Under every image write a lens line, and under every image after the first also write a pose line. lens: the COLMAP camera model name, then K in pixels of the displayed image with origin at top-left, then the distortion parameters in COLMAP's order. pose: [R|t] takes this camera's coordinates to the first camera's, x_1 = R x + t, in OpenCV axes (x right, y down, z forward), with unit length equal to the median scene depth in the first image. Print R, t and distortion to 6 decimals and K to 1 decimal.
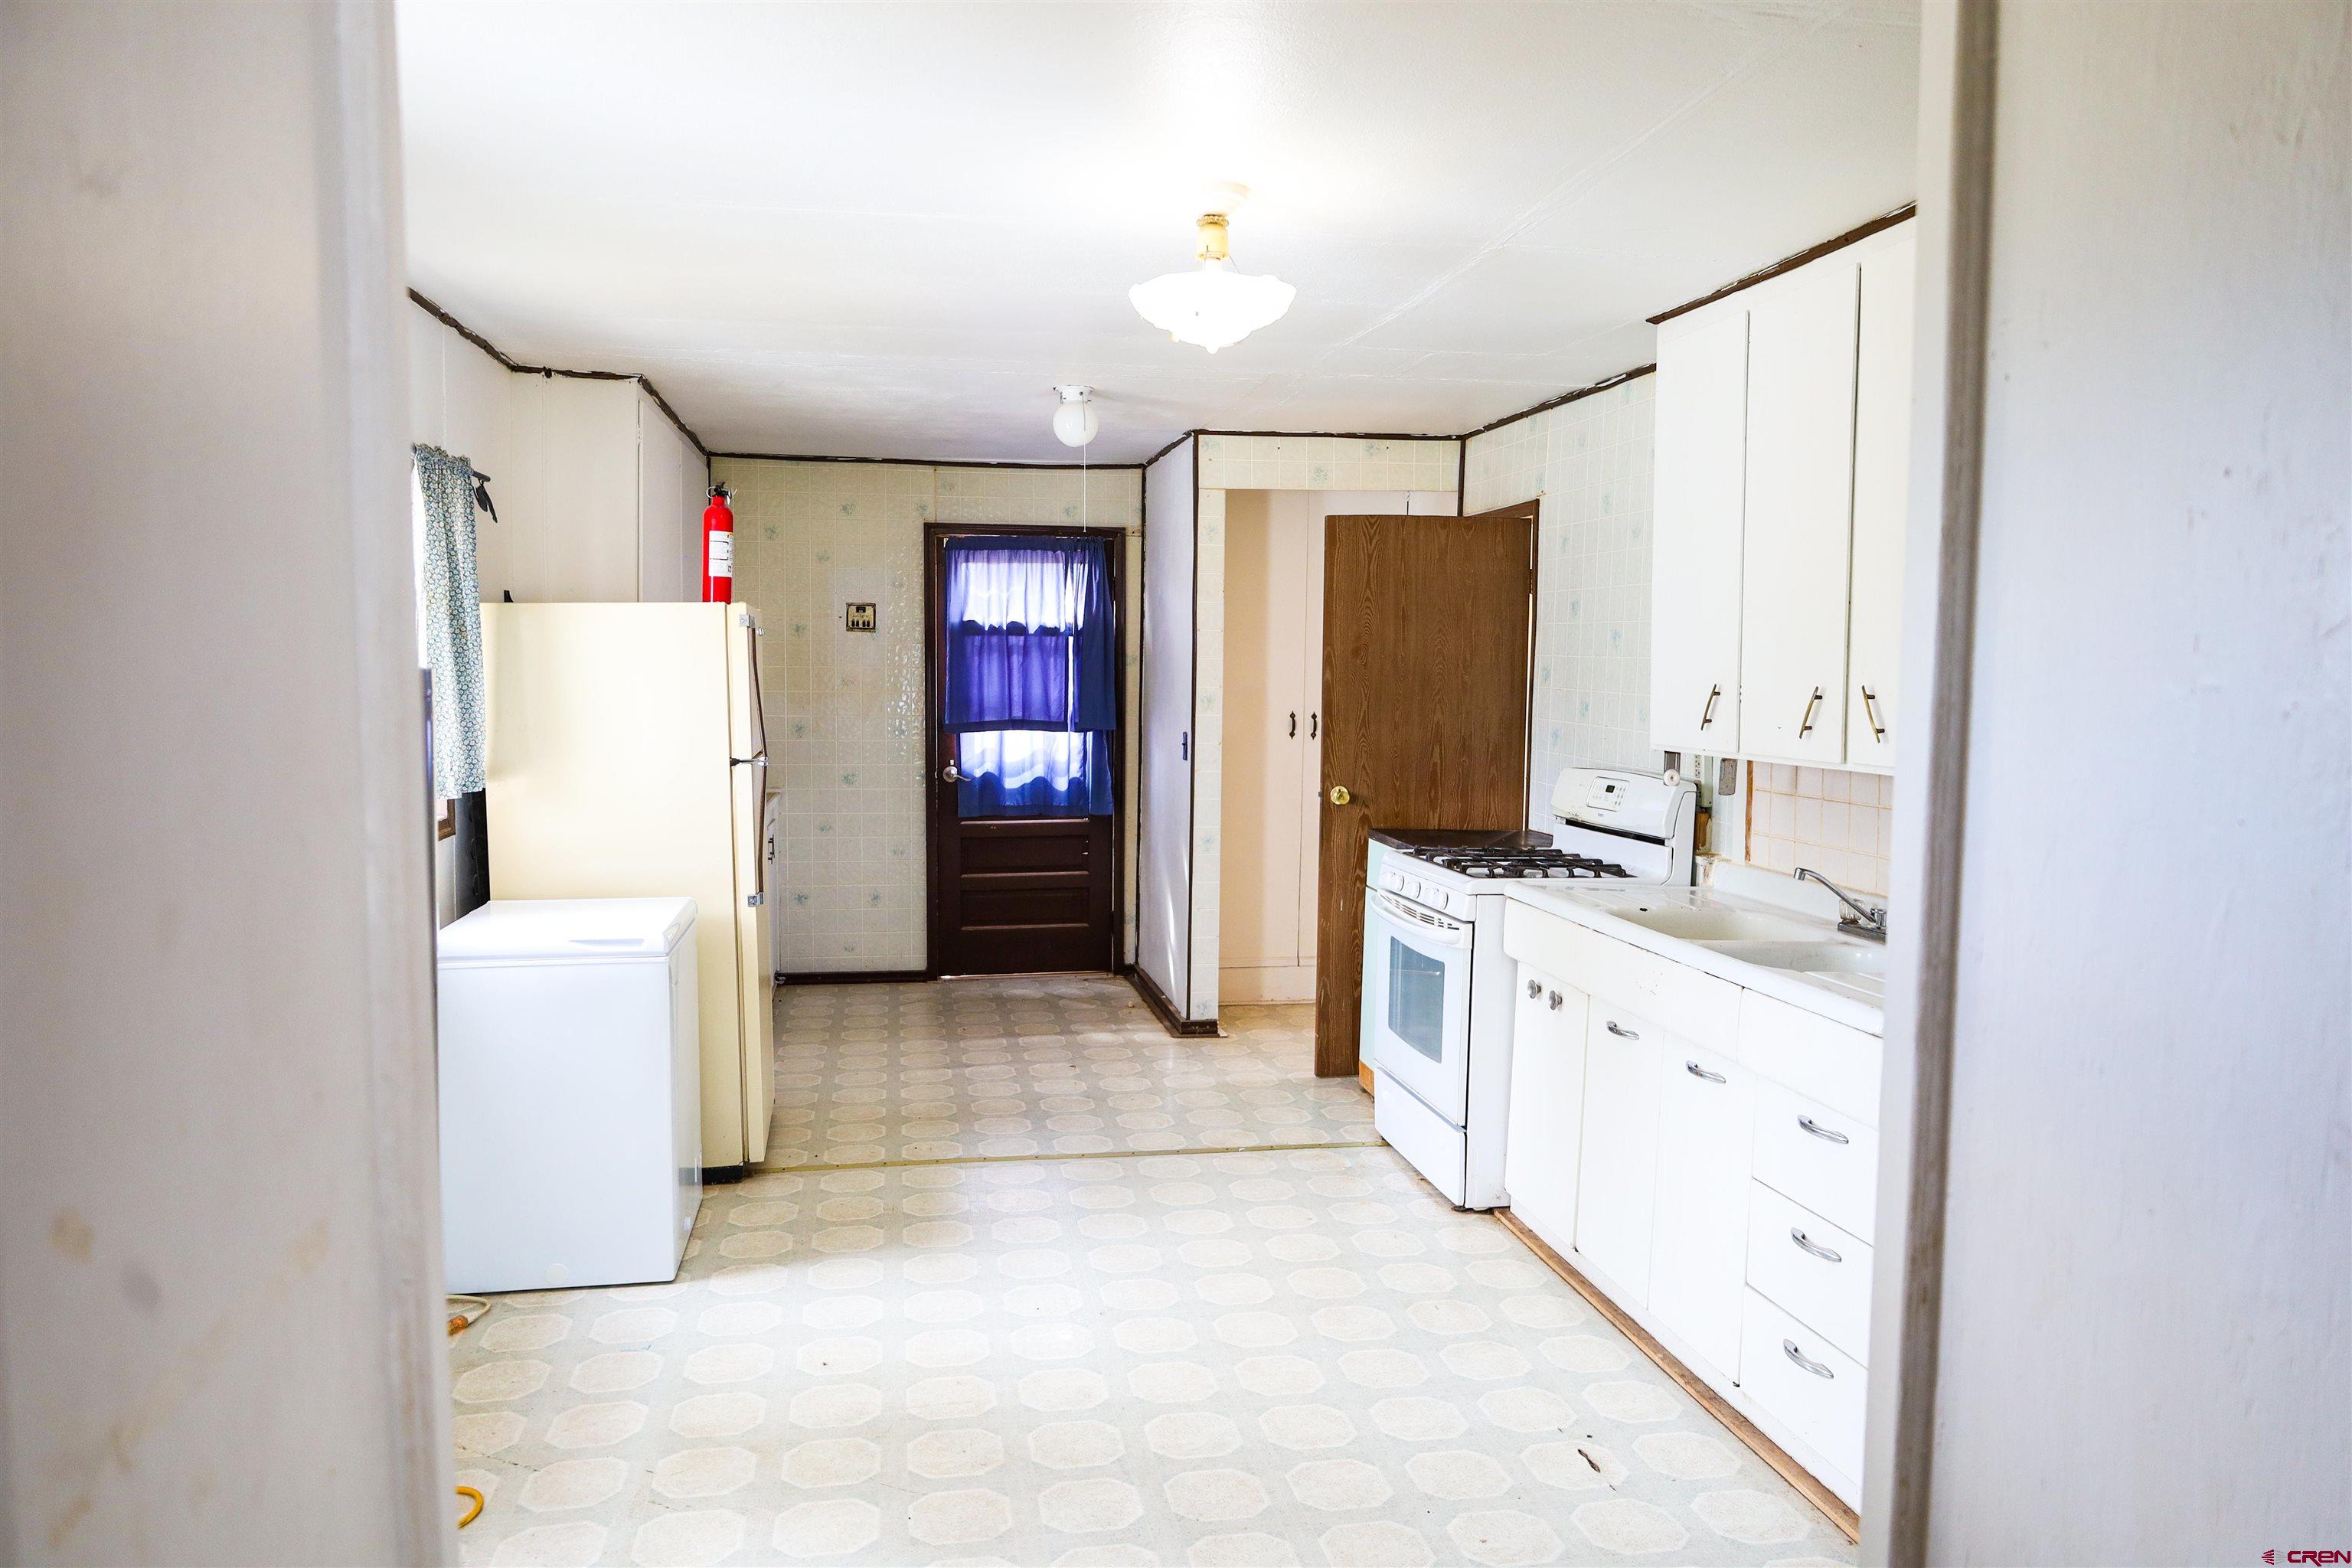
lens RADIAL K [[1665.1, 0, 1176.0], [0, 1665.1, 784.0], [0, 0, 1]] dist [-0.004384, -0.001831]
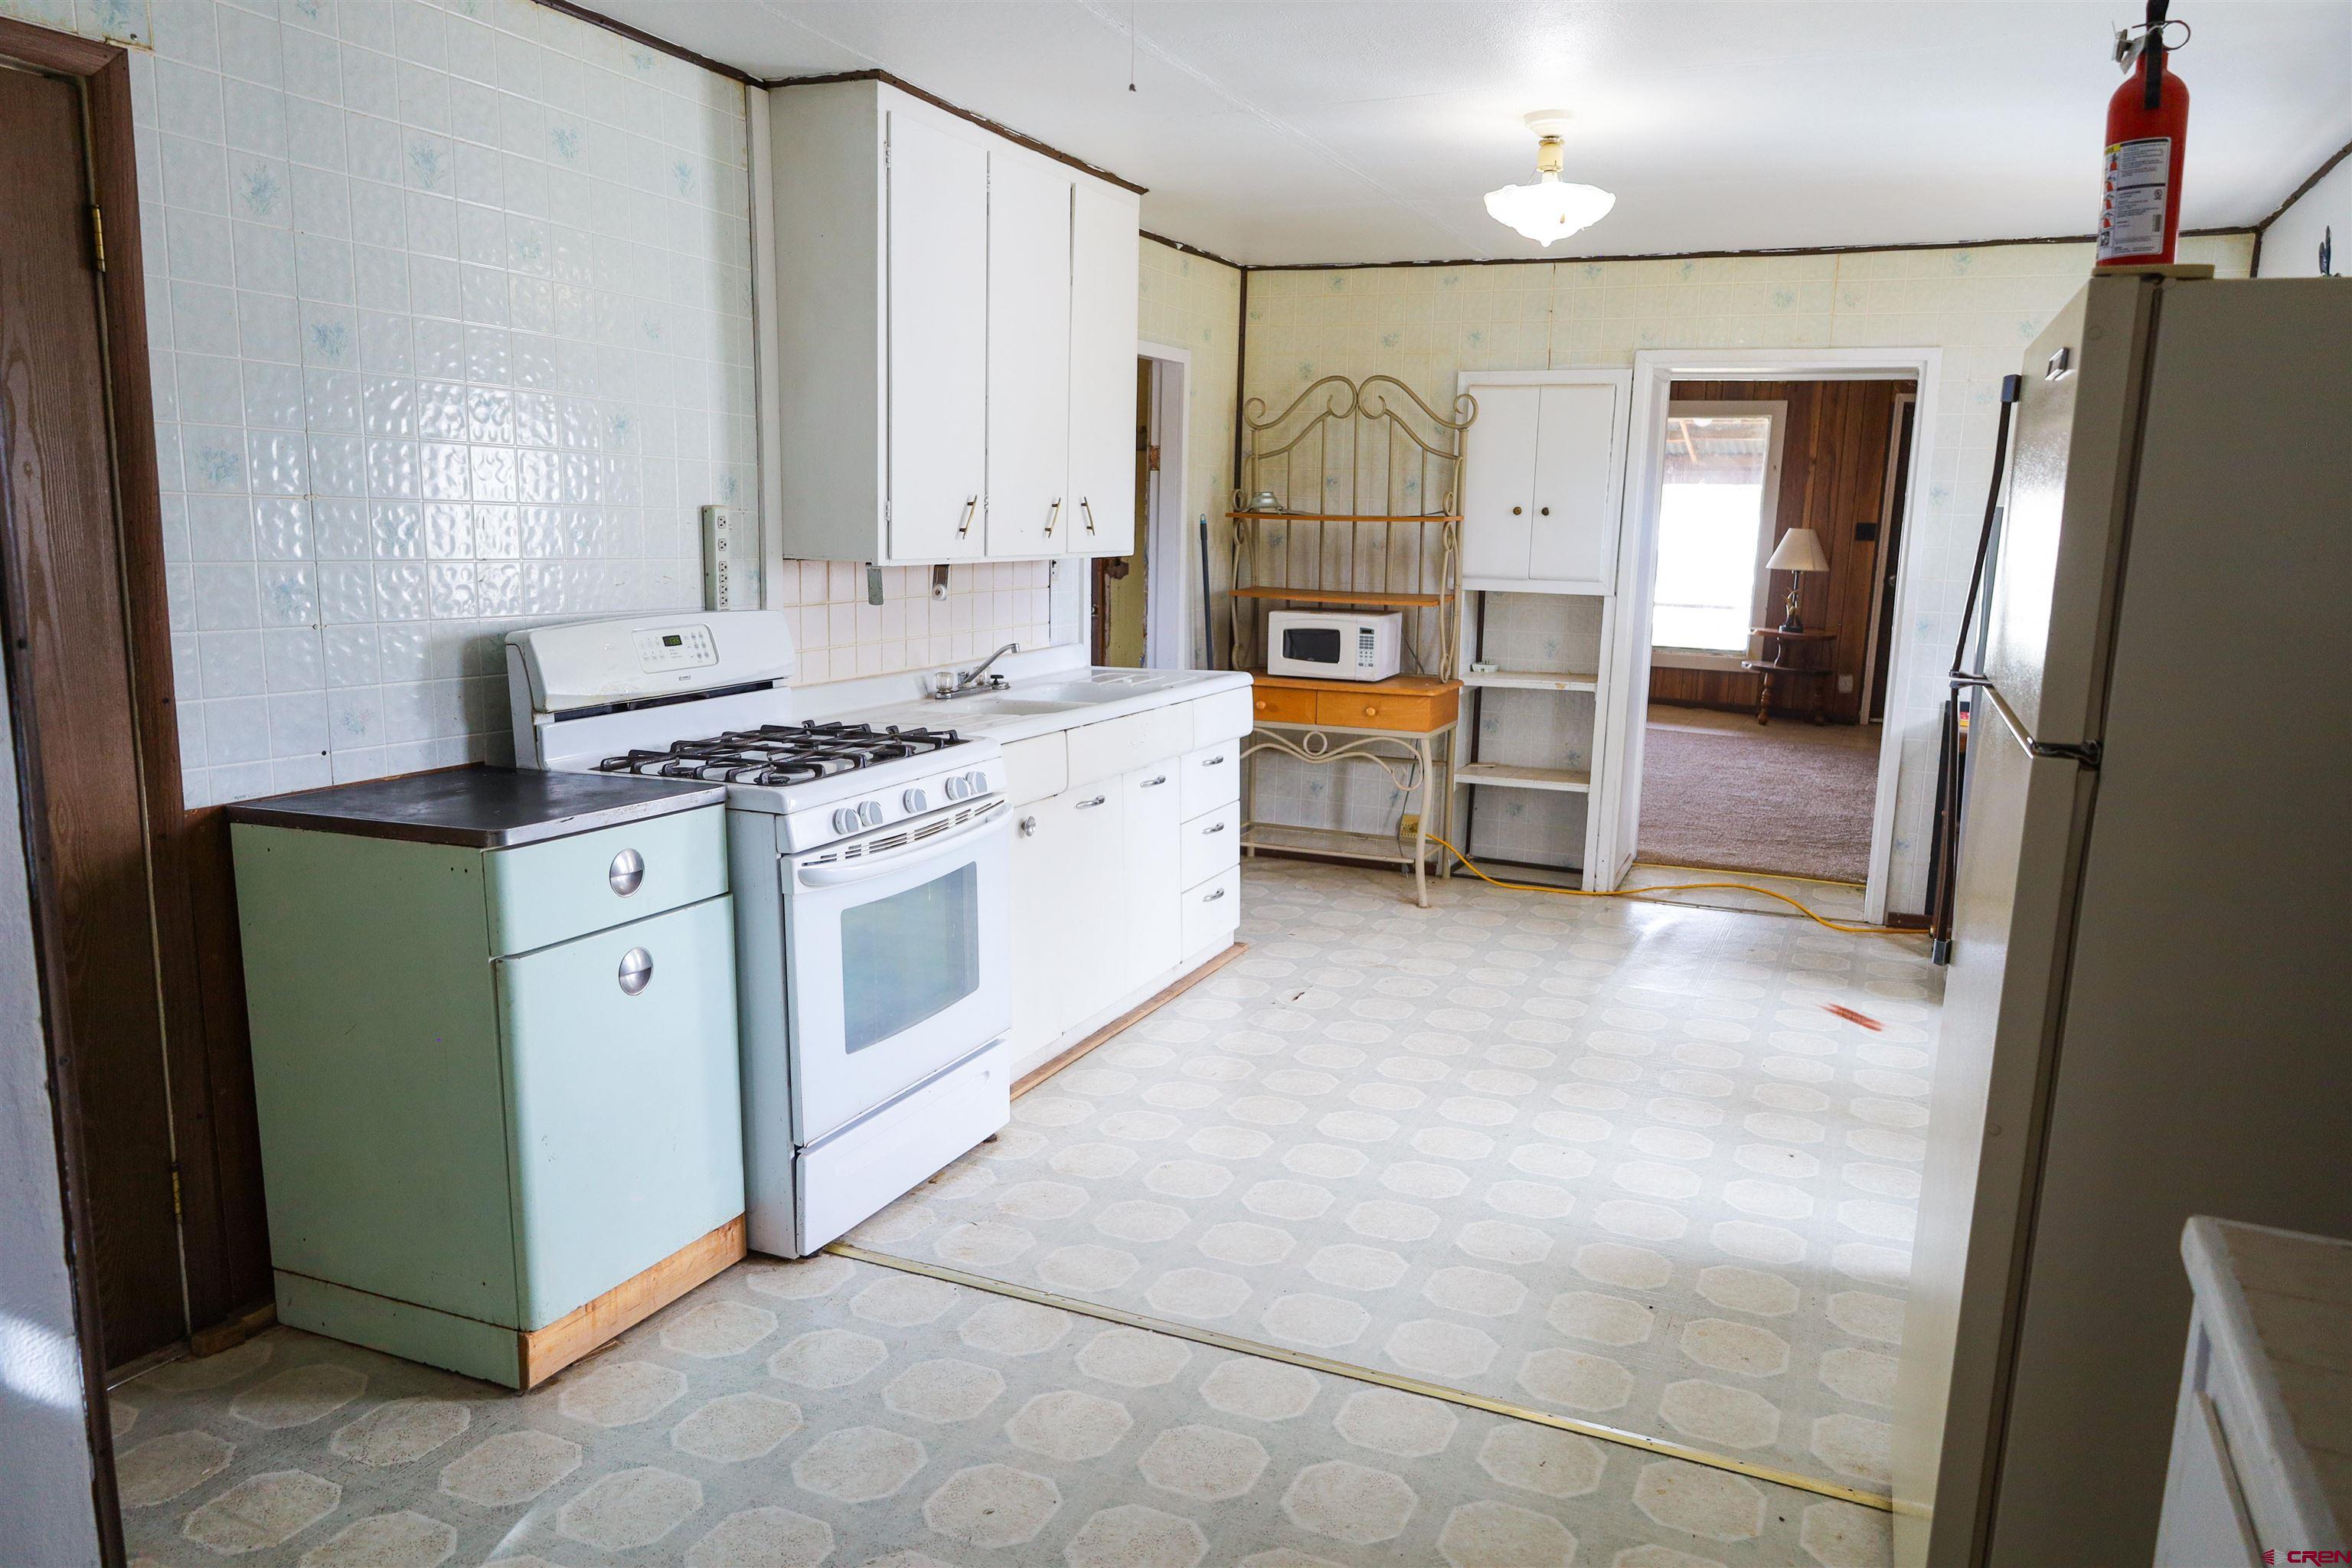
lens RADIAL K [[1665.1, 0, 1176.0], [0, 1665.1, 784.0], [0, 0, 1]] dist [-0.004384, -0.001831]
pose [[-0.833671, -0.116197, 0.539900, -0.347850], [0.010456, 0.974119, 0.225794, -0.107147], [-0.552163, 0.193883, -0.810879, 1.647764]]
